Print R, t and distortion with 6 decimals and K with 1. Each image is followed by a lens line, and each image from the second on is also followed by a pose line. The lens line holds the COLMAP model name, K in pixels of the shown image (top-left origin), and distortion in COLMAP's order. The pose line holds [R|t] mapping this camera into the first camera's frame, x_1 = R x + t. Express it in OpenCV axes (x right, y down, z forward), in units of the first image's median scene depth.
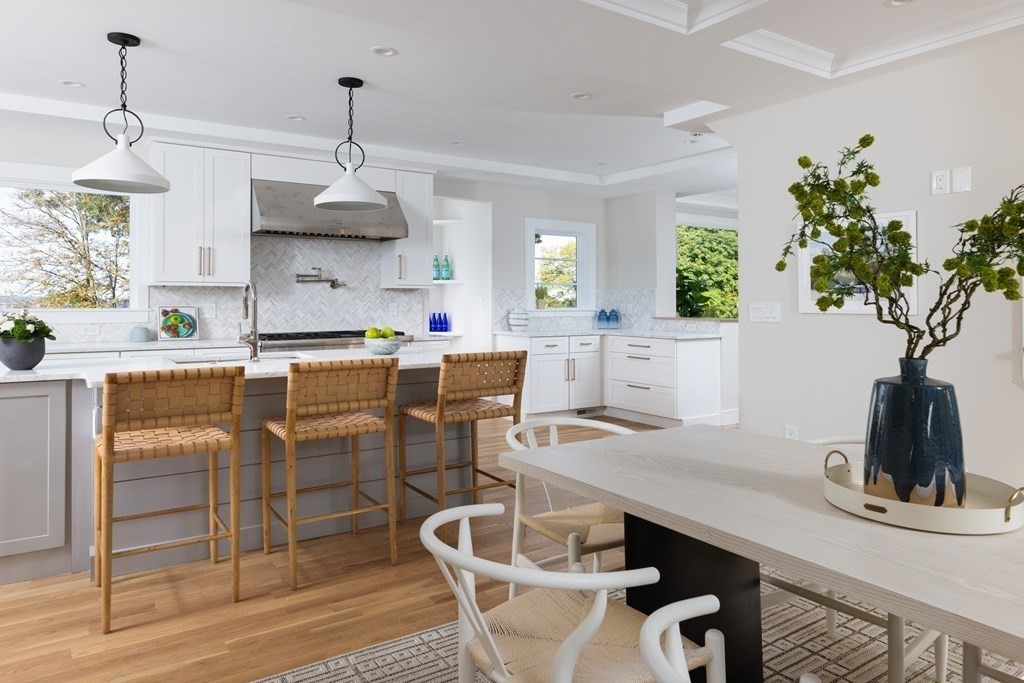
lens RADIAL K [[680.0, 0, 532.2], [0, 680.0, 298.5], [0, 0, 1]] dist [-0.003210, 0.006823]
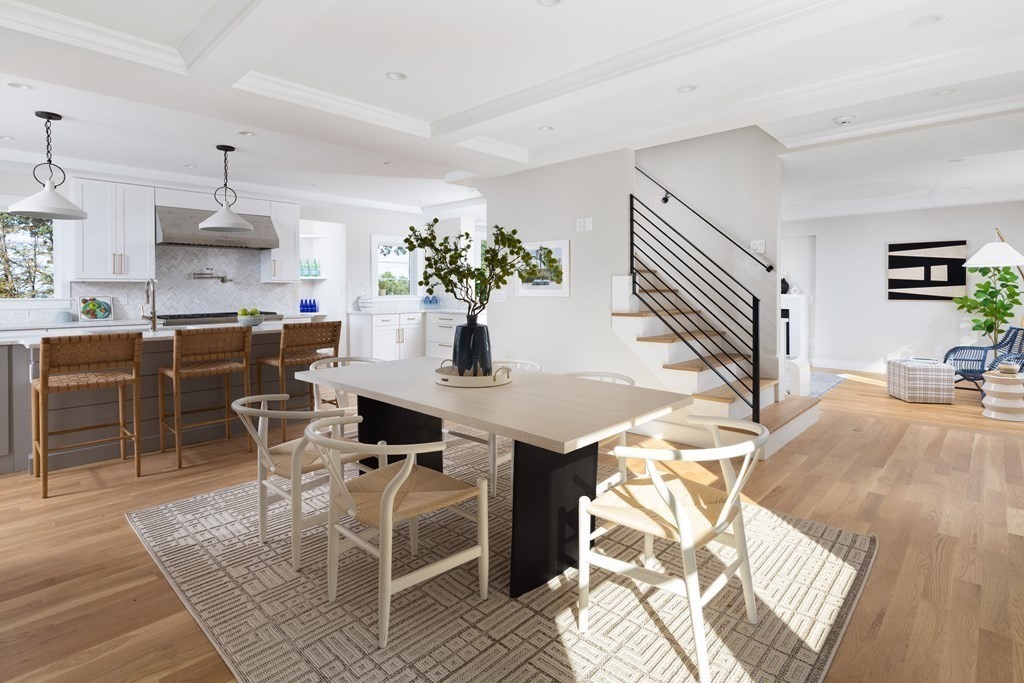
lens RADIAL K [[506.4, 0, 530.7], [0, 506.4, 294.9], [0, 0, 1]] dist [-0.003421, 0.002664]
pose [[0.974361, -0.008281, 0.224839, 0.162386], [0.005443, 0.999898, 0.013237, -0.000158], [-0.224926, -0.011674, 0.974306, -0.297718]]
